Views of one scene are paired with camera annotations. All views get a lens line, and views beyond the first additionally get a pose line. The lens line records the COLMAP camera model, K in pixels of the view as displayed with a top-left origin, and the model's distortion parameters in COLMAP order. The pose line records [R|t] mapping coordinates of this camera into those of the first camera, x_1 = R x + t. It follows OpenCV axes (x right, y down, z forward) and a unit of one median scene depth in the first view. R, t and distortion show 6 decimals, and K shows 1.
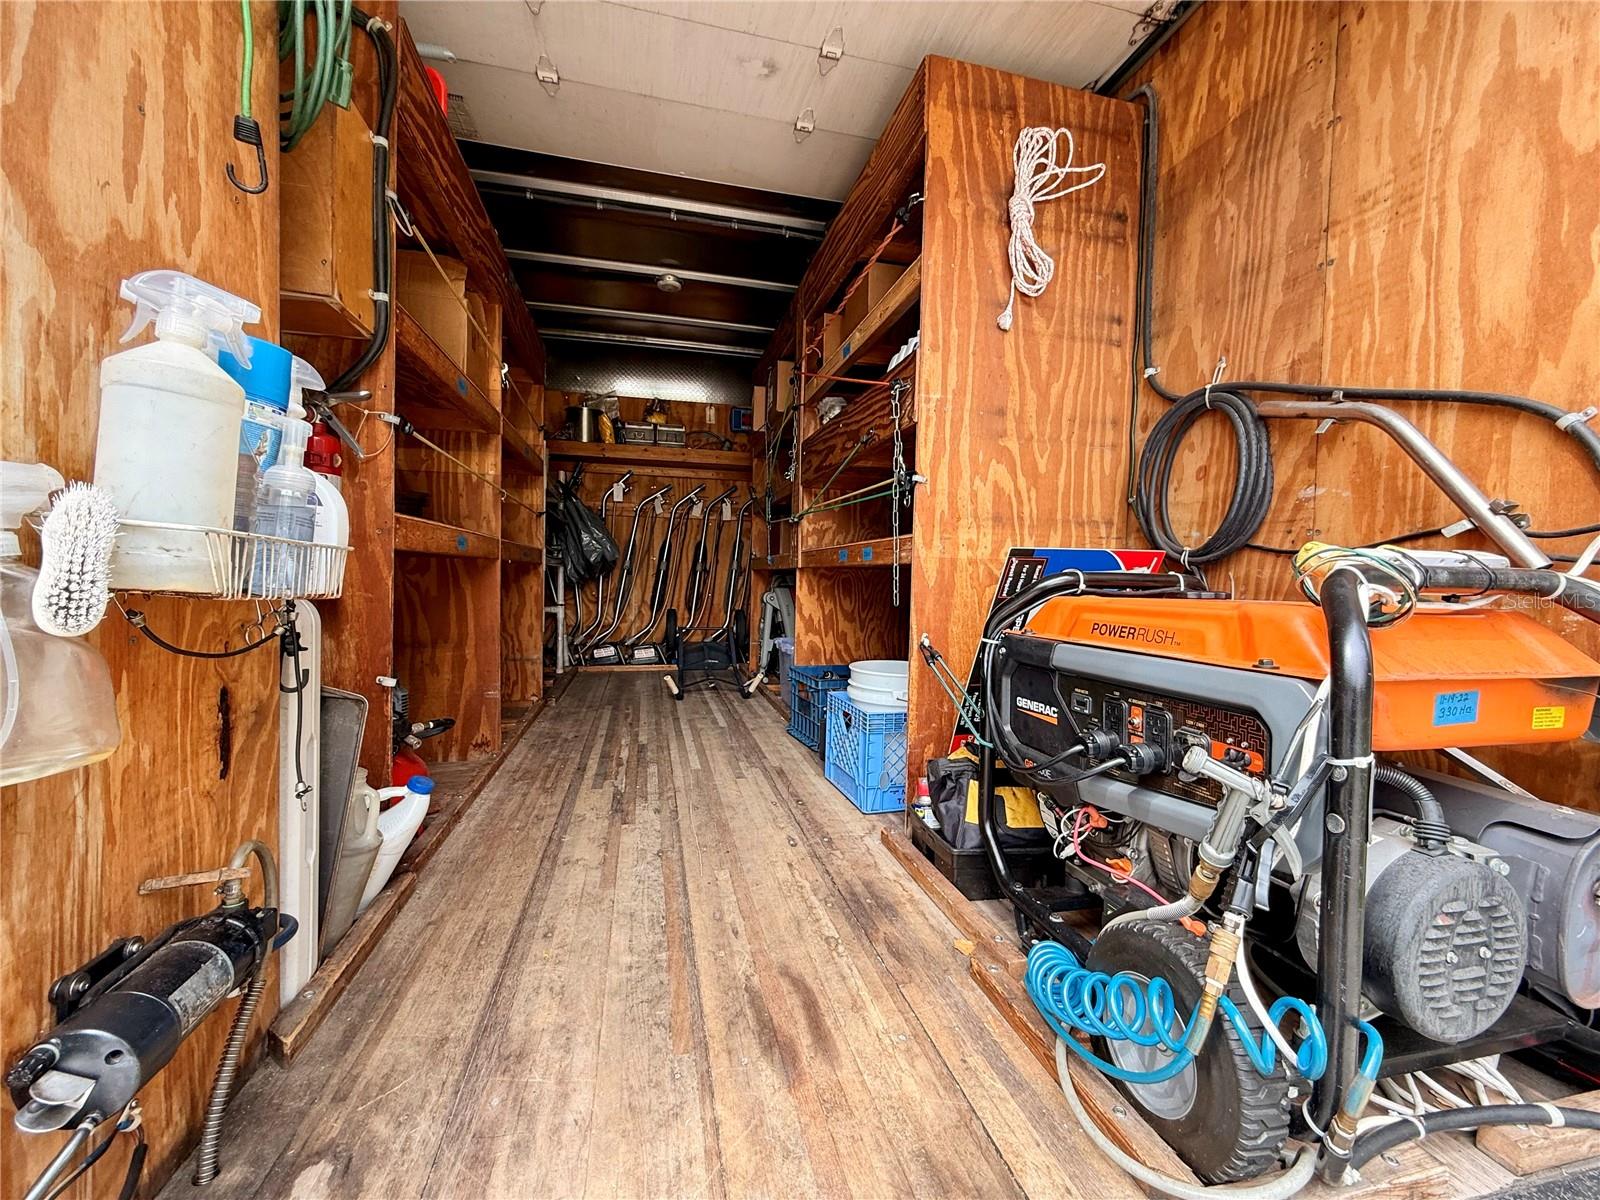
lens RADIAL K [[636.8, 0, 800.0], [0, 636.8, 600.0], [0, 0, 1]] dist [-0.001802, 0.000061]
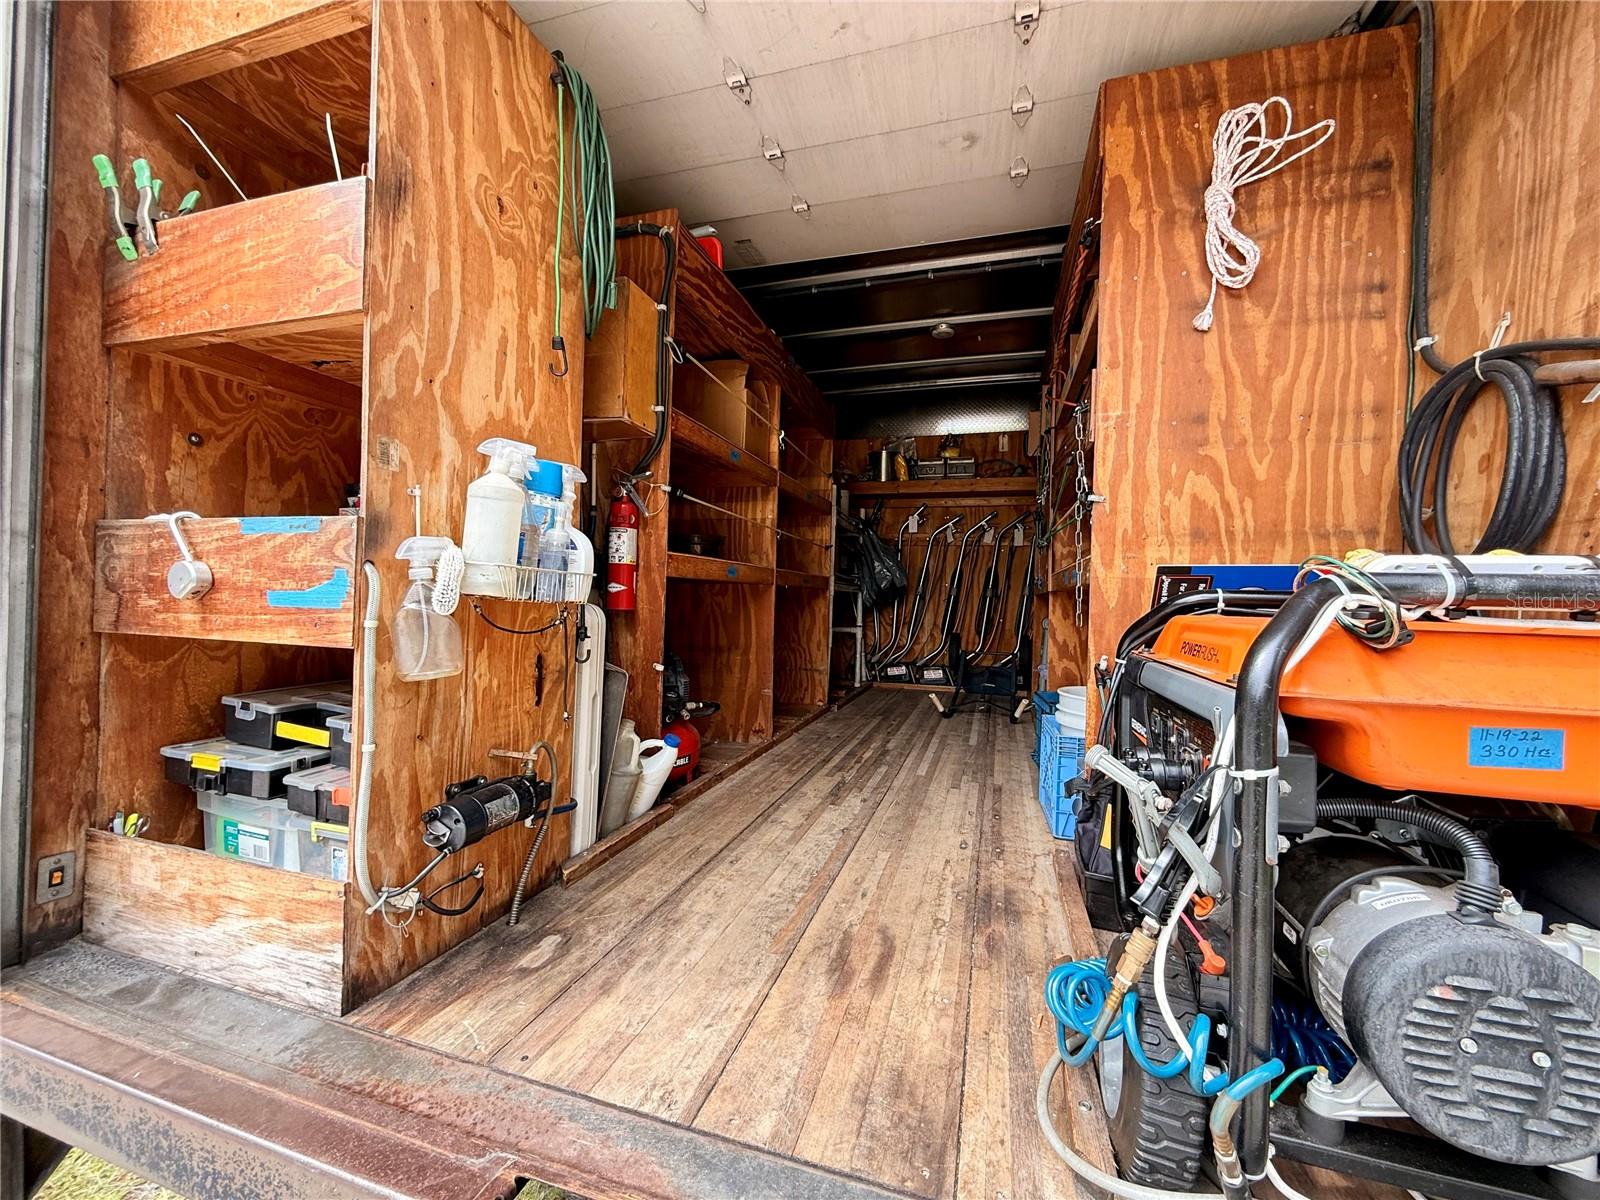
lens RADIAL K [[636.8, 0, 800.0], [0, 636.8, 600.0], [0, 0, 1]] dist [-0.001802, 0.000061]
pose [[0.859689, 0.003719, -0.510804, 0.298887], [-0.026343, 0.998966, -0.037062, 0.016159], [0.510137, 0.045317, 0.858898, -0.076267]]
